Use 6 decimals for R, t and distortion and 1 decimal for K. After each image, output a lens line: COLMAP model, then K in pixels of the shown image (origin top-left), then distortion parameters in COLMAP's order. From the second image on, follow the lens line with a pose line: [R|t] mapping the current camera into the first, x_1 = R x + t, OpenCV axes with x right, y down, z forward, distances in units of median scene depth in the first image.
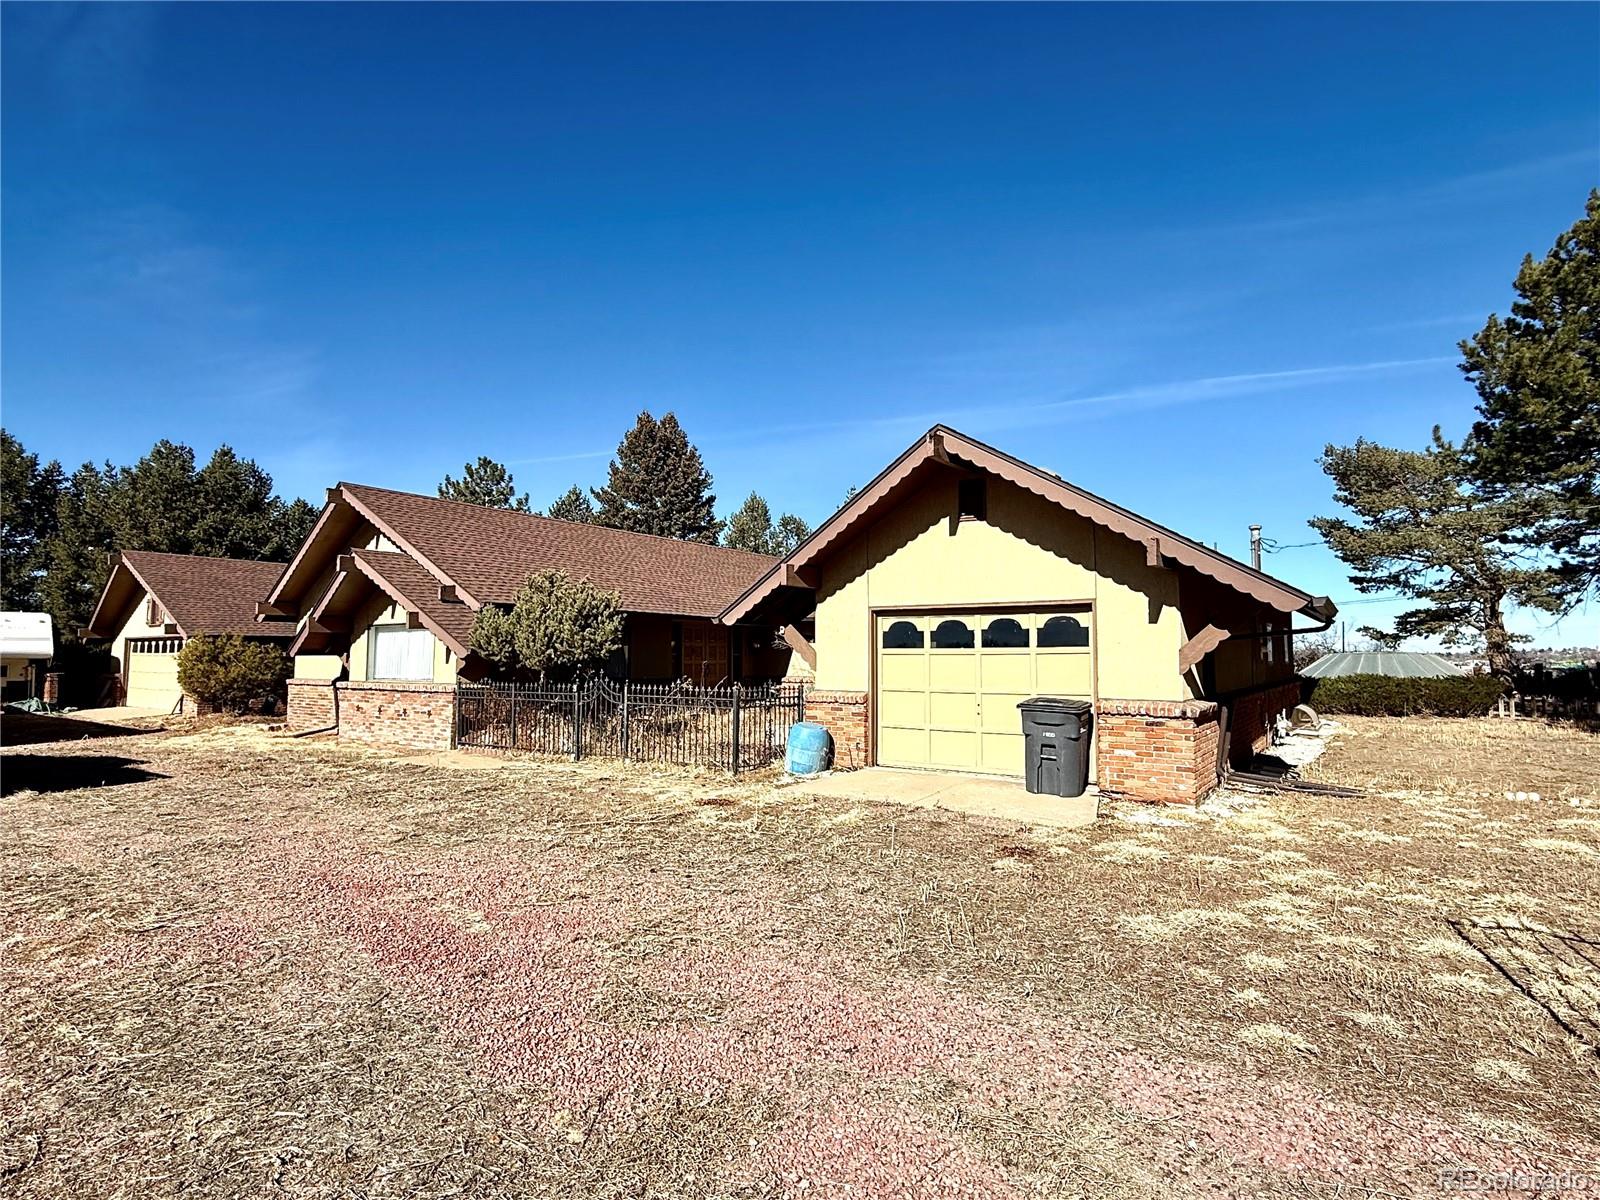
lens RADIAL K [[836.1, 0, 802.2], [0, 836.1, 595.1], [0, 0, 1]] dist [-0.005104, -0.000590]
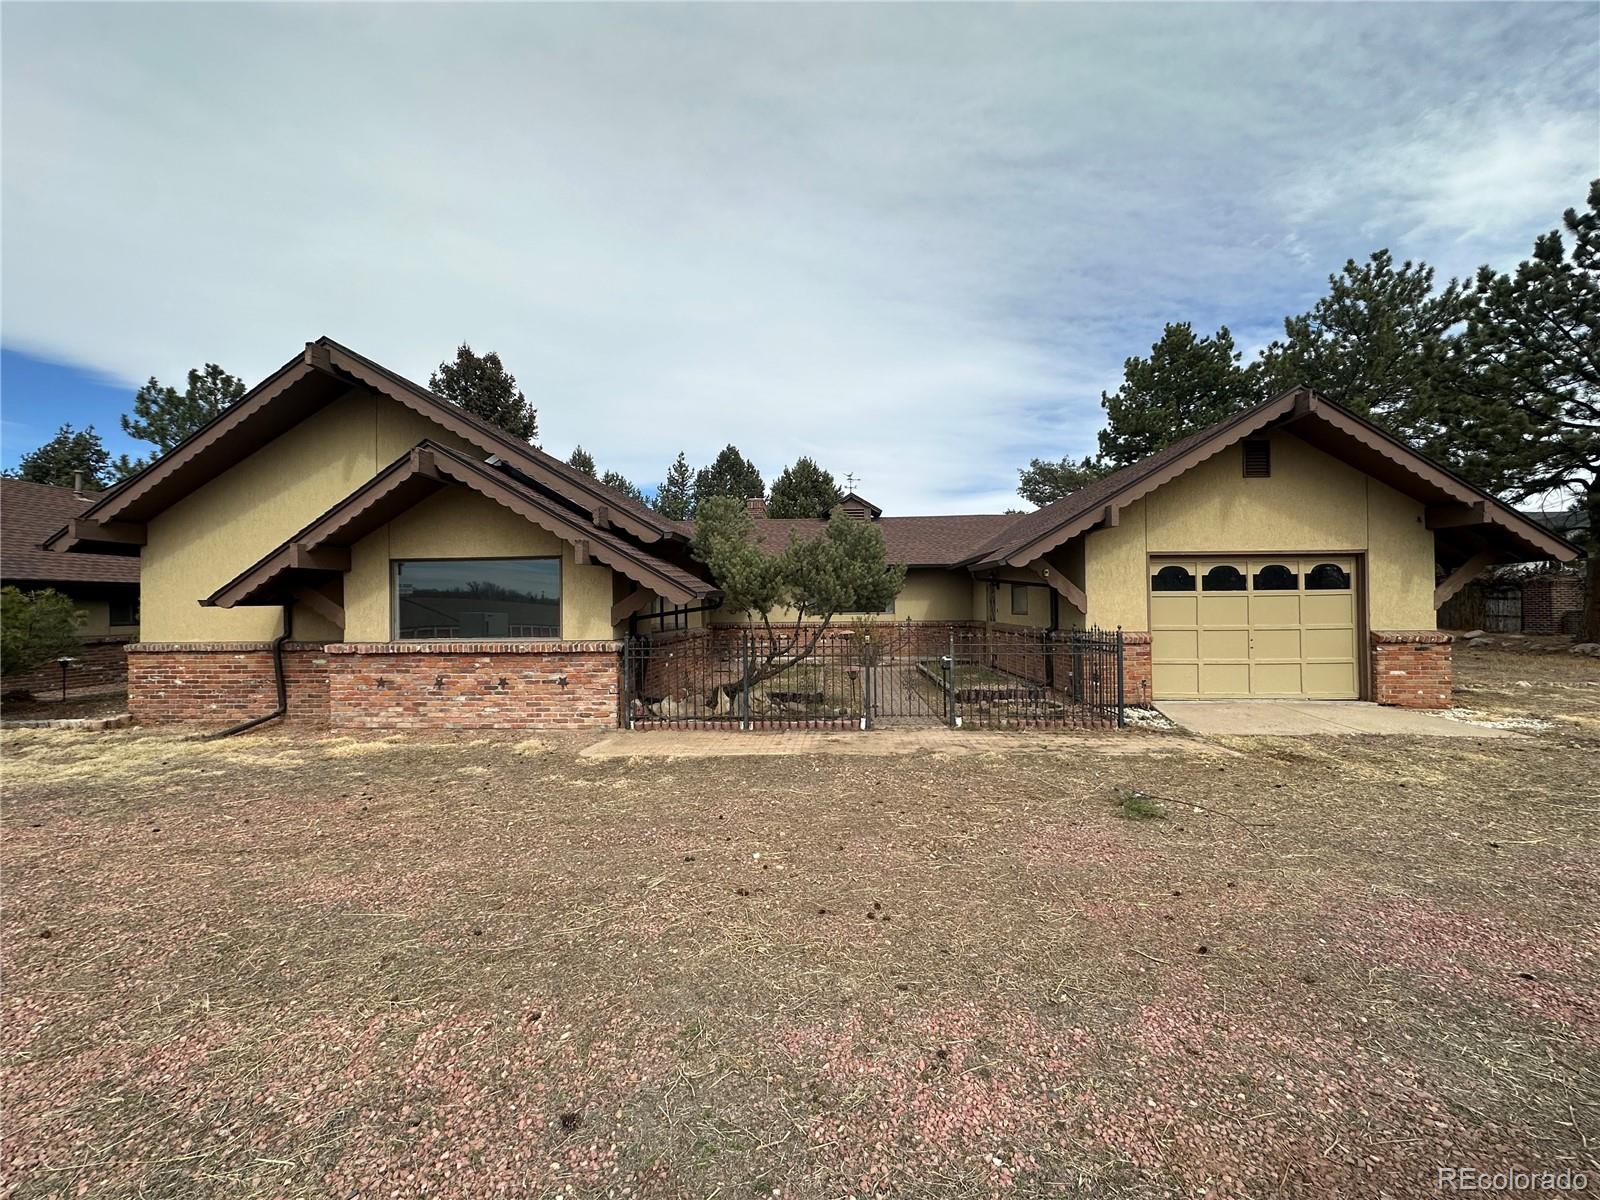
lens RADIAL K [[643.3, 0, 799.6], [0, 643.3, 602.1], [0, 0, 1]] dist [-0.003153, -0.000167]
pose [[0.855201, -0.007472, 0.518243, -0.719136], [-0.027245, 0.997866, 0.059347, 0.040693], [-0.517580, -0.064873, 0.853172, 0.529659]]
